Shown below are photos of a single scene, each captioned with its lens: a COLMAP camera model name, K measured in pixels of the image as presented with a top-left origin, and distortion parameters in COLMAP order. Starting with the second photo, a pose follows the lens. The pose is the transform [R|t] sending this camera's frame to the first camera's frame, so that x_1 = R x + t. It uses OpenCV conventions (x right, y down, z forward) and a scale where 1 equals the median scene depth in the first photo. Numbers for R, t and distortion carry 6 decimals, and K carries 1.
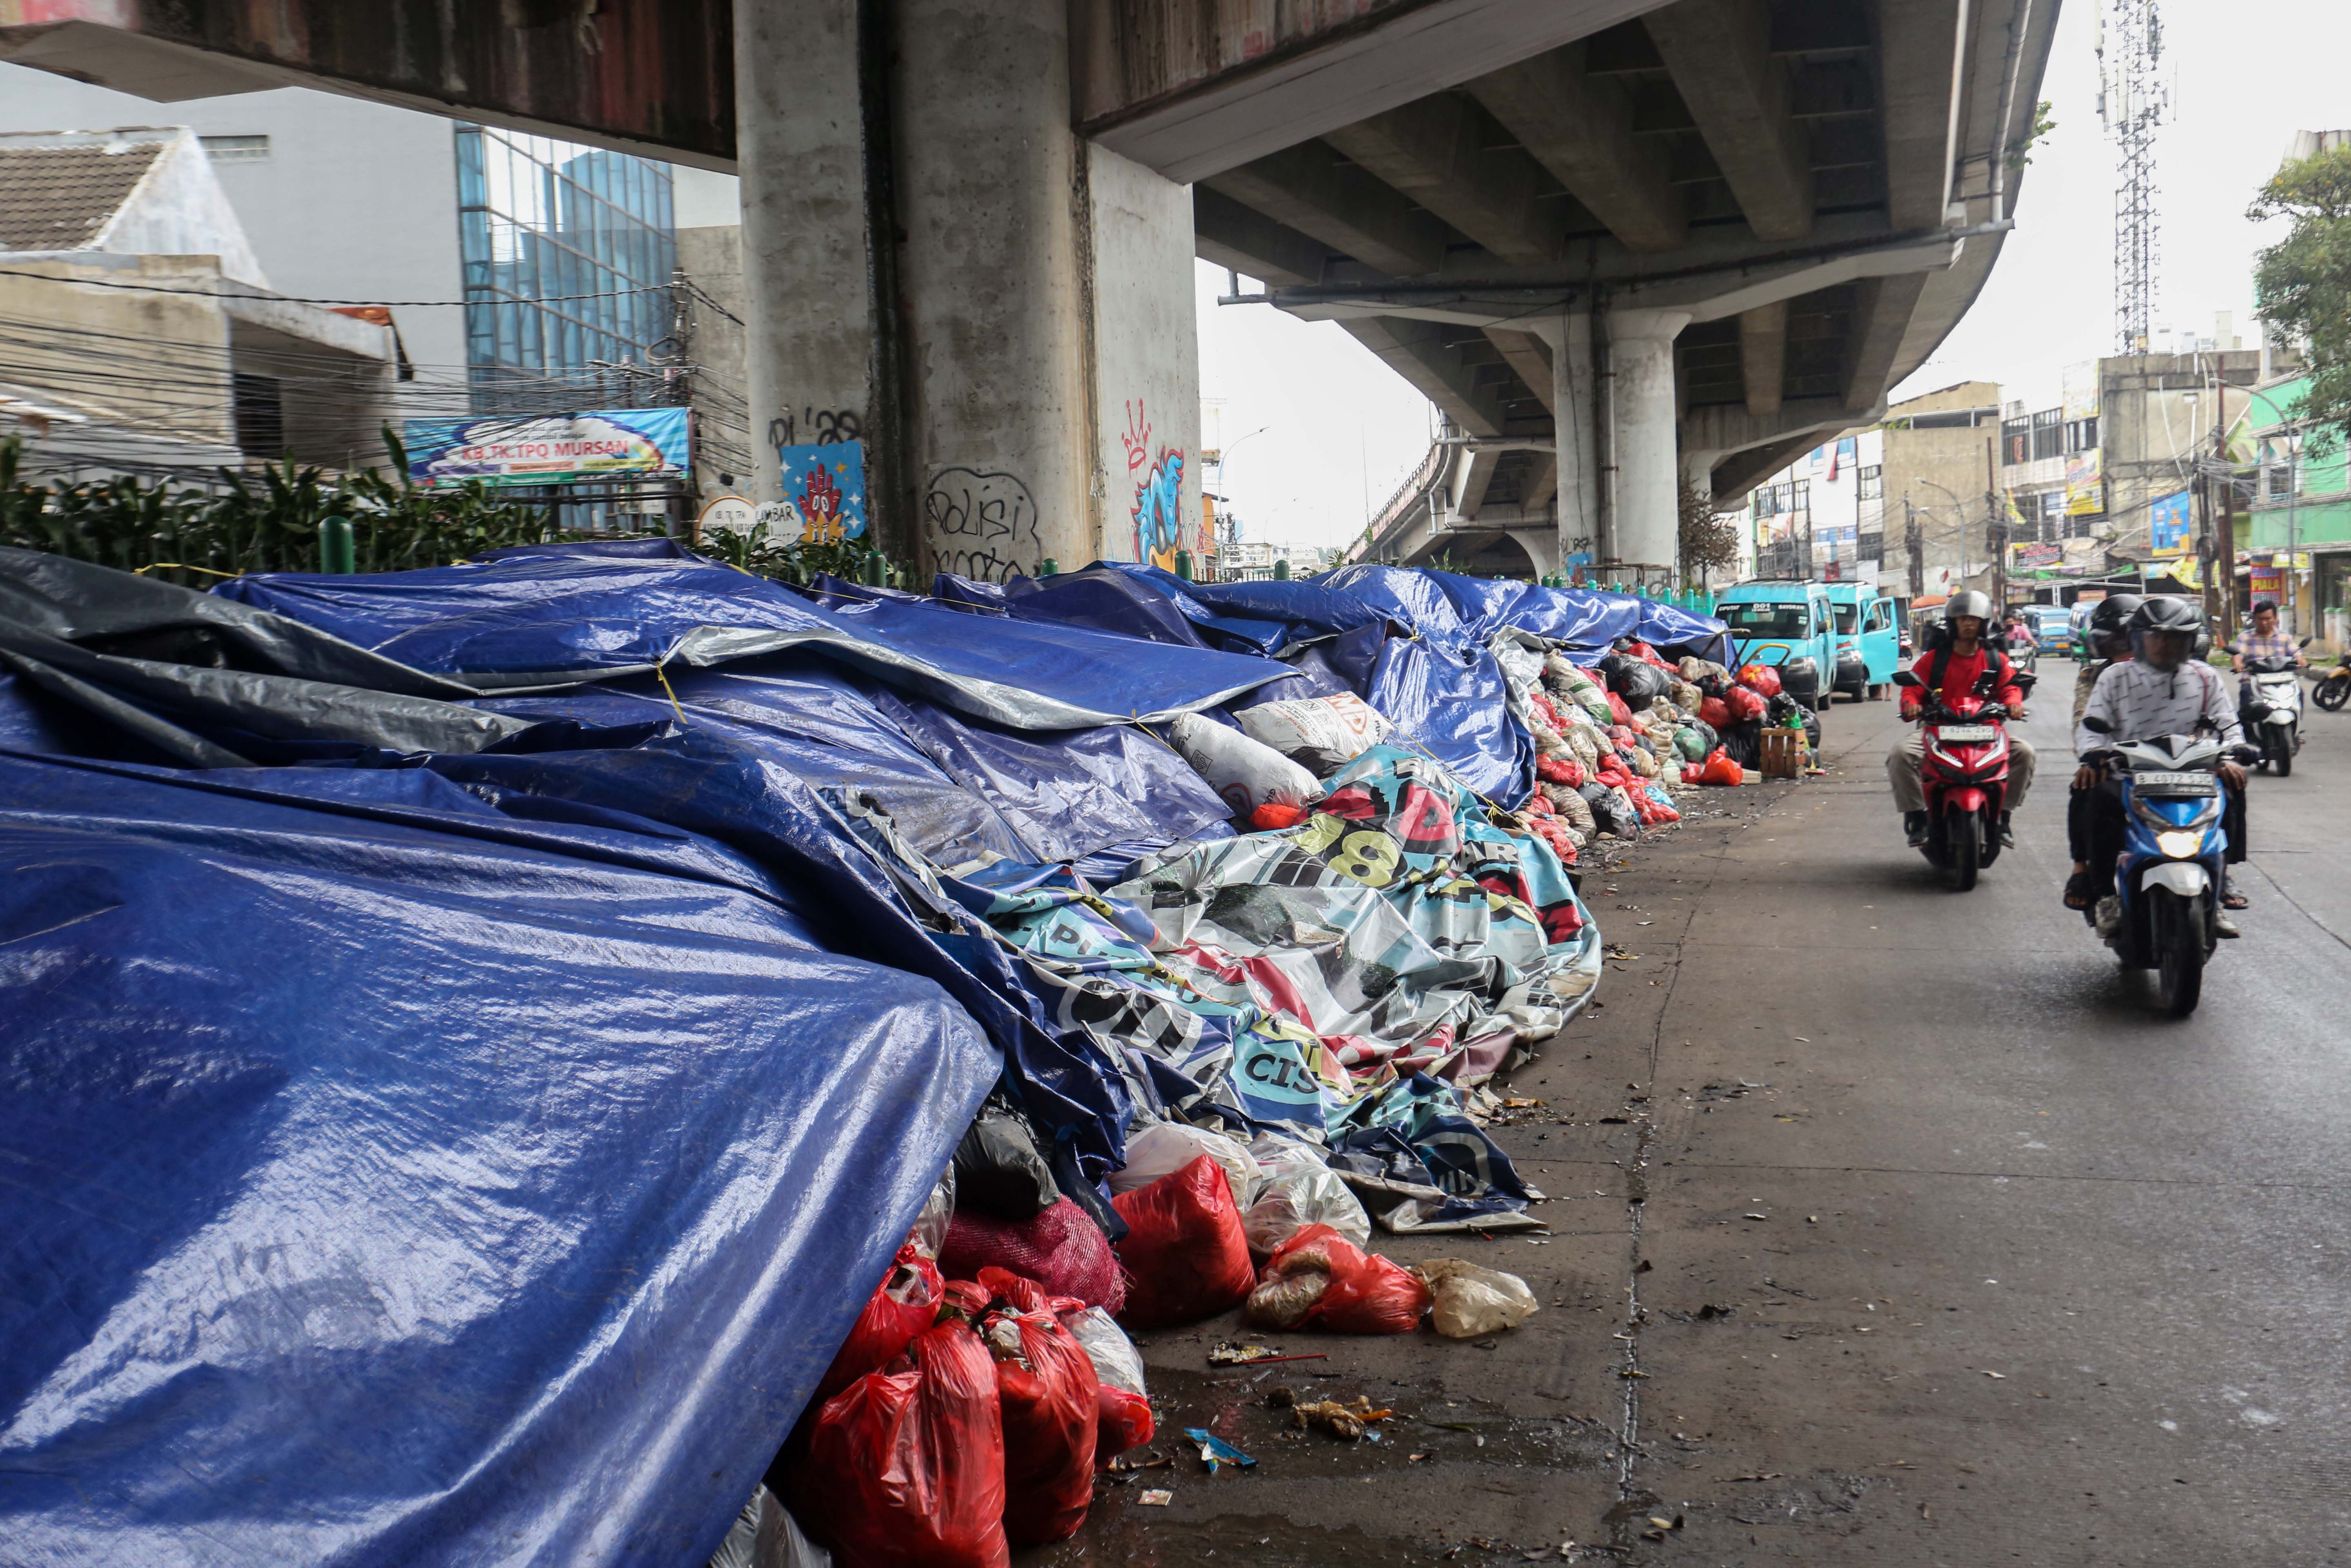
lens RADIAL K [[2636.9, 0, 1175.5], [0, 2636.9, 784.0], [0, 0, 1]] dist [0.056066, 0.025382]
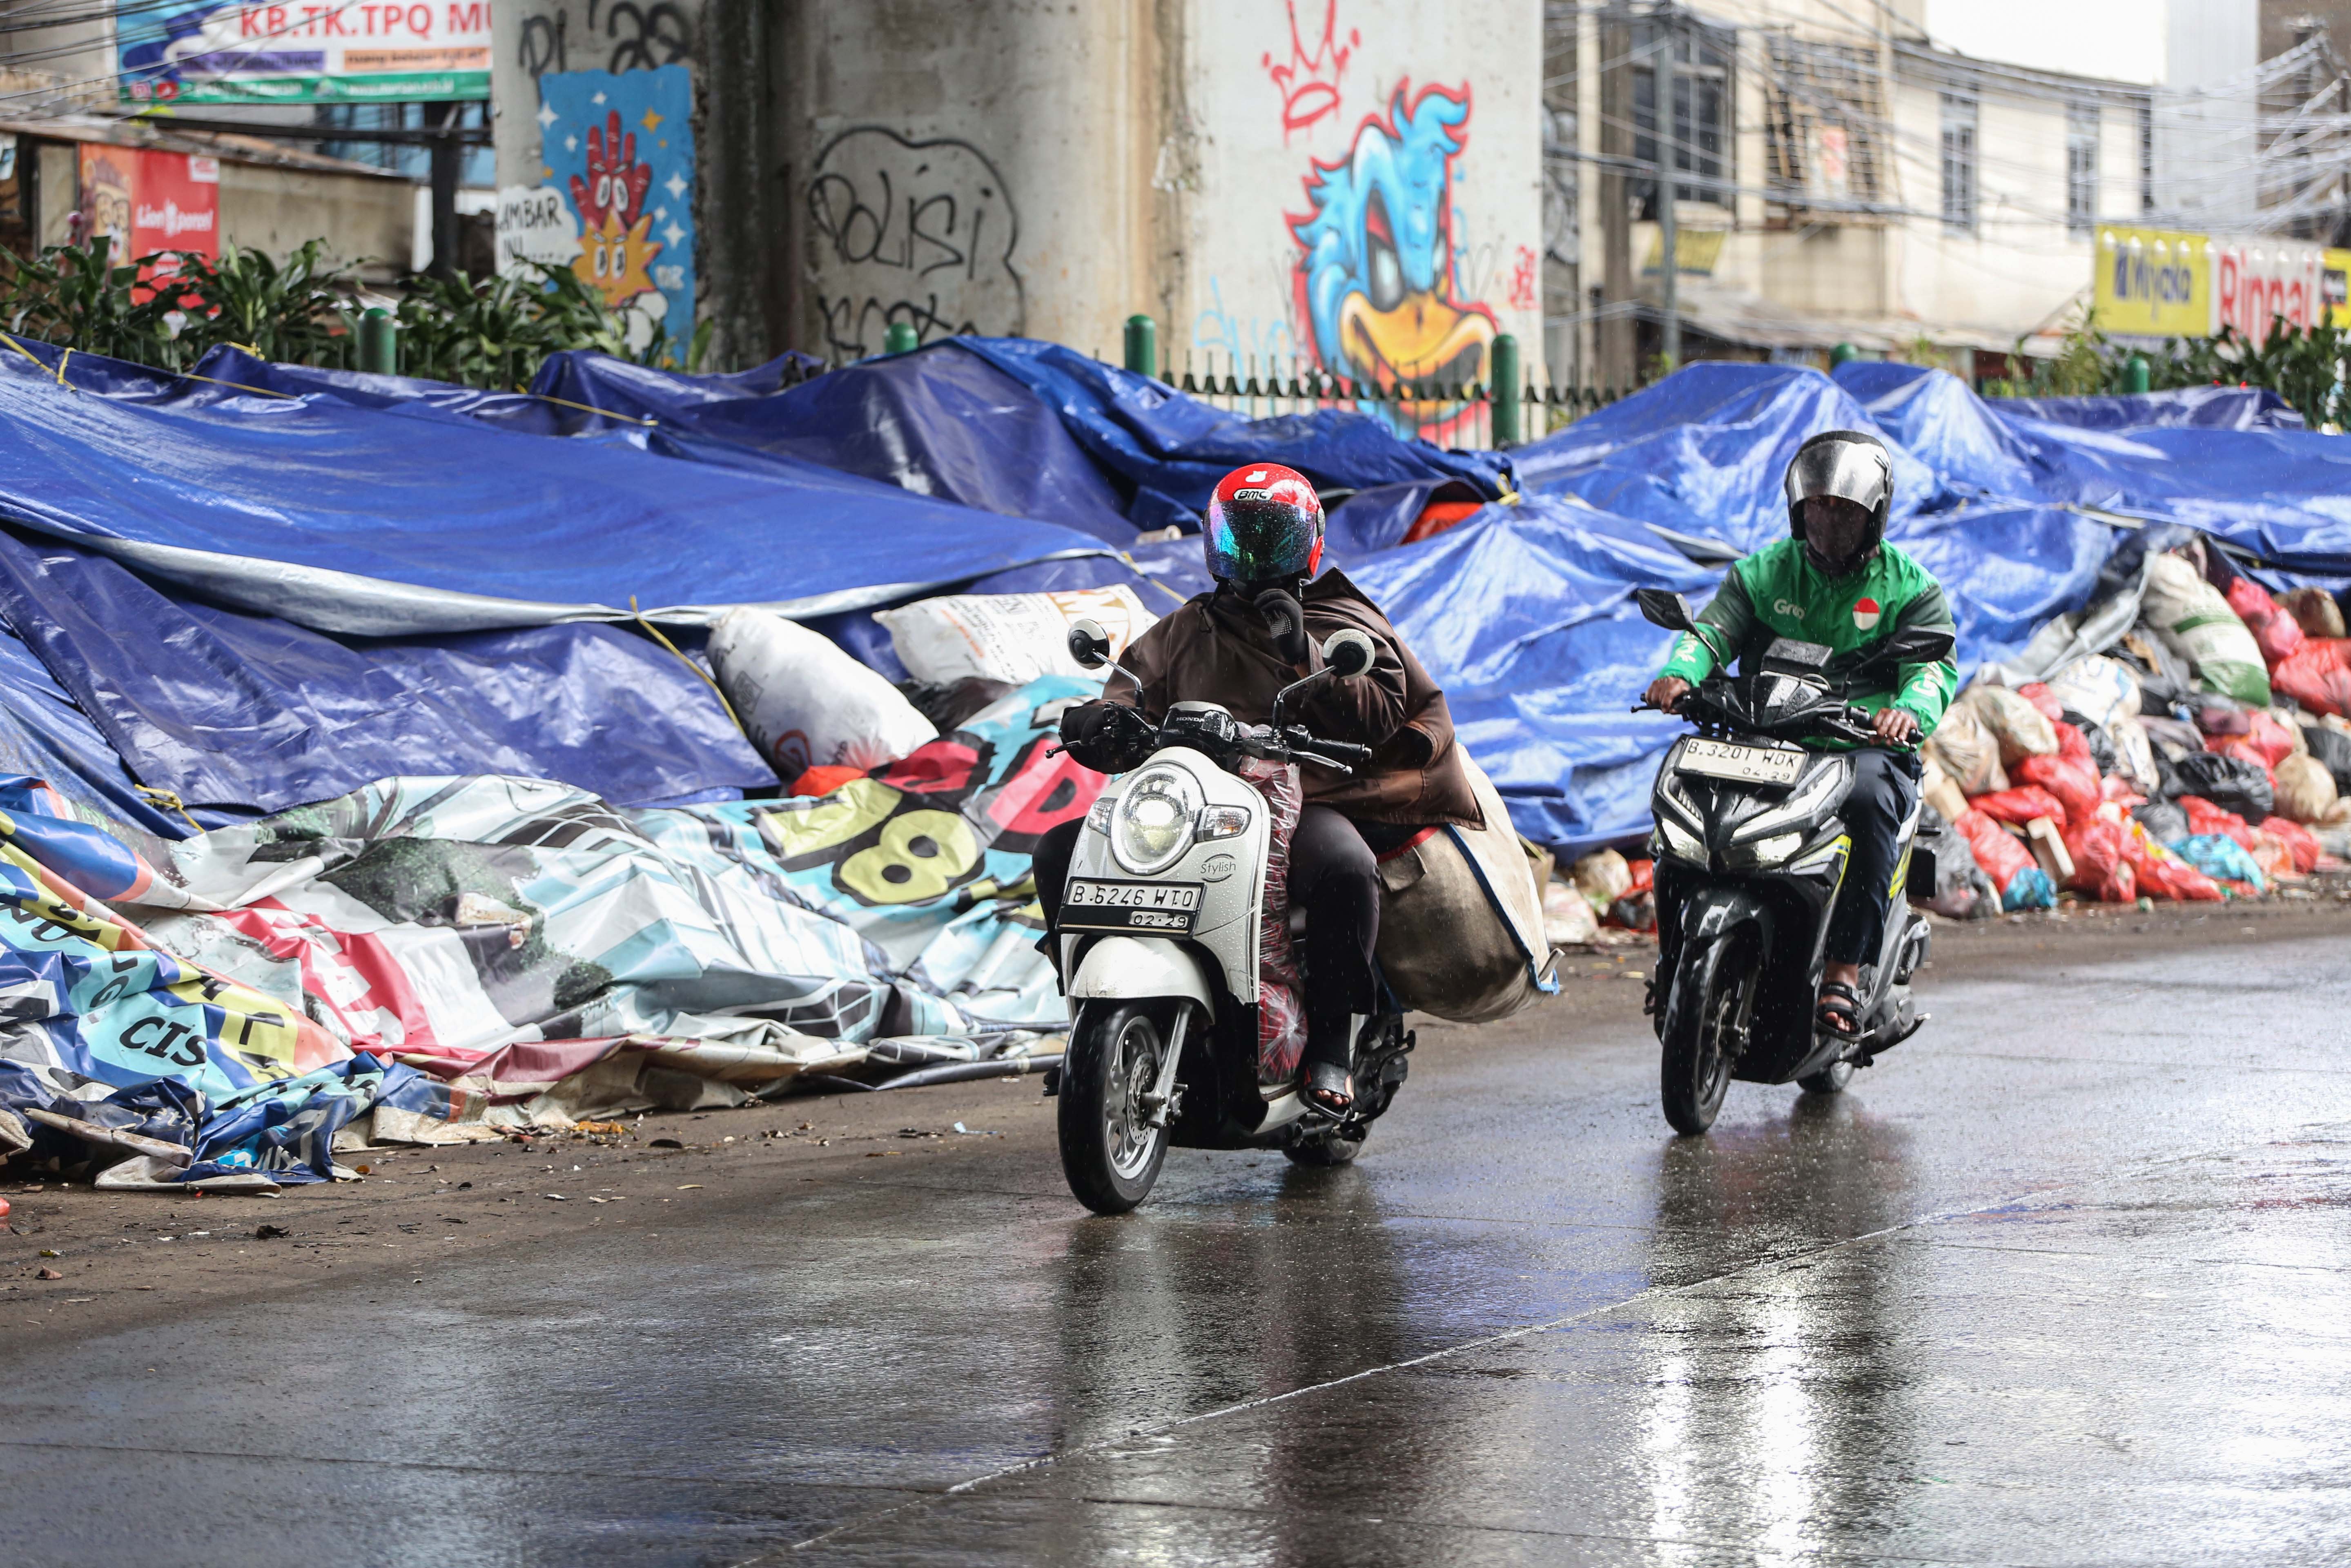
lens RADIAL K [[8144.3, 0, 1175.5], [0, 8144.3, 784.0], [0, 0, 1]] dist [0.360500, 2.369500]
pose [[0.964389, 0.039756, -0.261484, 0.362220], [-0.043789, 0.998995, -0.009612, 0.011814], [0.260839, 0.020719, 0.965160, -0.417145]]
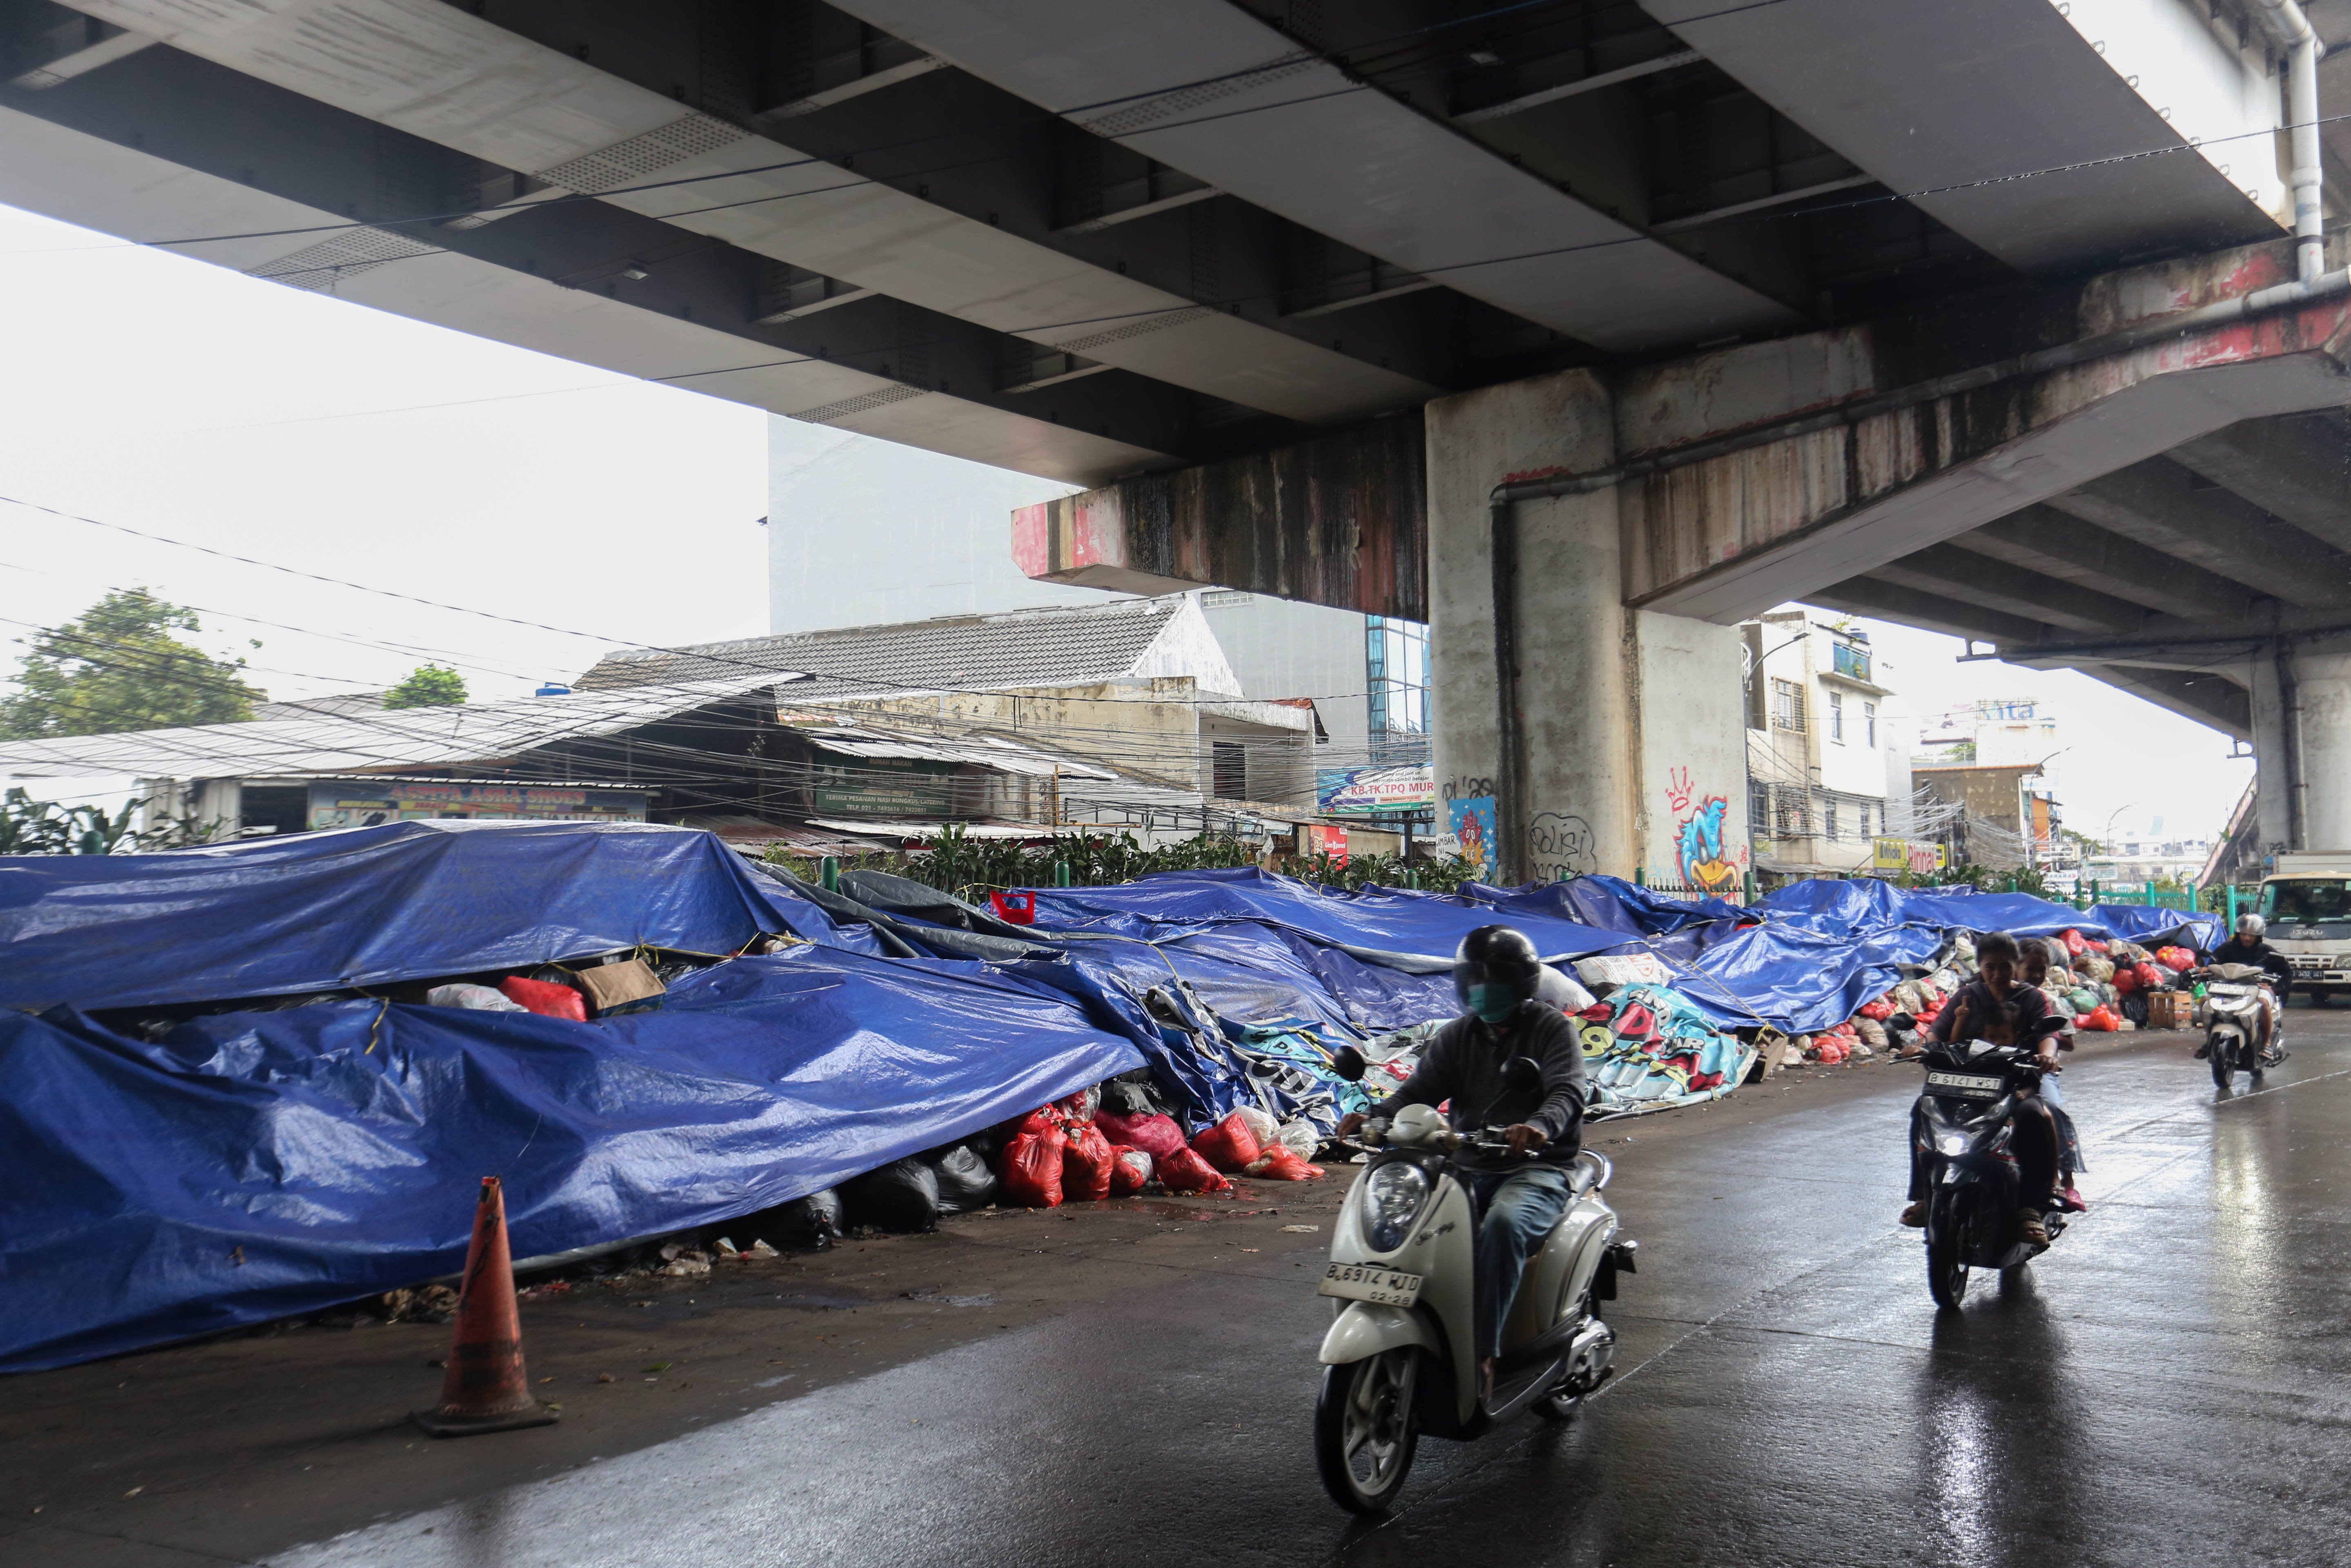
lens RADIAL K [[2636.9, 0, 1175.5], [0, 2636.9, 784.0], [0, 0, 1]] dist [0.056066, 0.025382]
pose [[0.896105, -0.005480, -0.443809, 0.430668], [-0.039539, 0.994963, -0.092120, 0.021113], [0.442078, 0.100097, 0.891374, -0.547091]]
